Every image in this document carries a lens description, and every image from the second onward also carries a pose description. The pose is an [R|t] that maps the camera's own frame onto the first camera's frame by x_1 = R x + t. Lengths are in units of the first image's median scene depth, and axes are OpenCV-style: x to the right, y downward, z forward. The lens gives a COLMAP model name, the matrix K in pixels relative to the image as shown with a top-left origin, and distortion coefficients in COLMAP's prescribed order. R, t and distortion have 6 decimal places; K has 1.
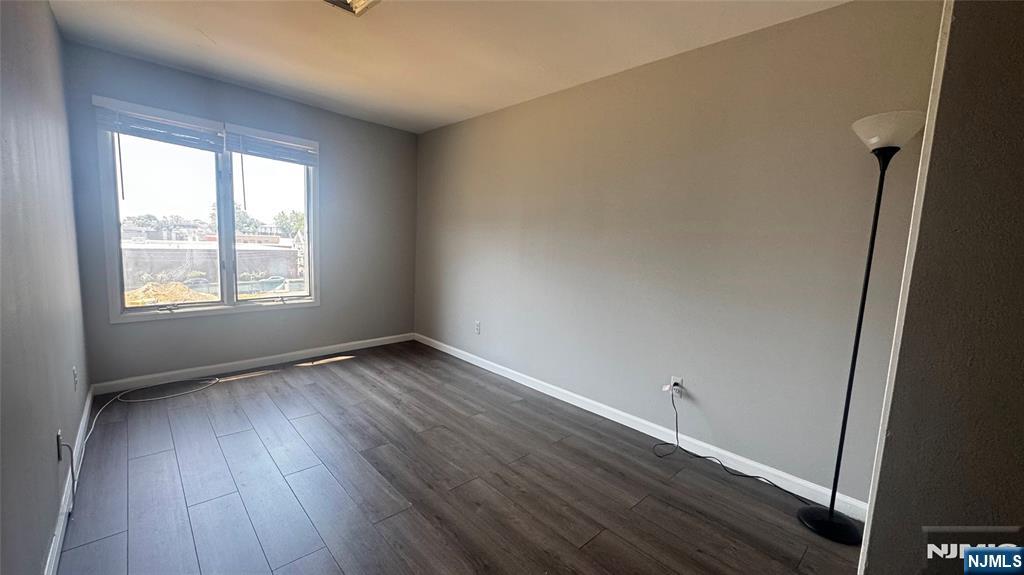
lens RADIAL K [[382.1, 0, 515.4], [0, 382.1, 289.7], [0, 0, 1]] dist [0.000696, 0.000108]
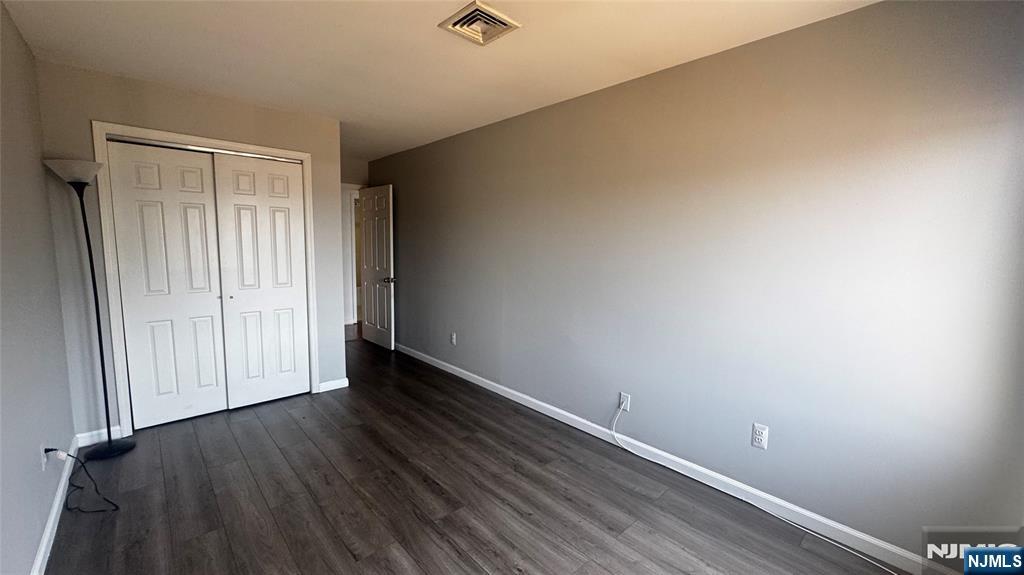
lens RADIAL K [[384.3, 0, 510.0], [0, 384.3, 286.7], [0, 0, 1]] dist [0.011864, 0.000739]
pose [[-0.997561, -0.068567, 0.013044, -0.470004], [-0.063567, 0.969698, 0.235892, -0.294455], [-0.028823, 0.234488, -0.971692, 1.689556]]
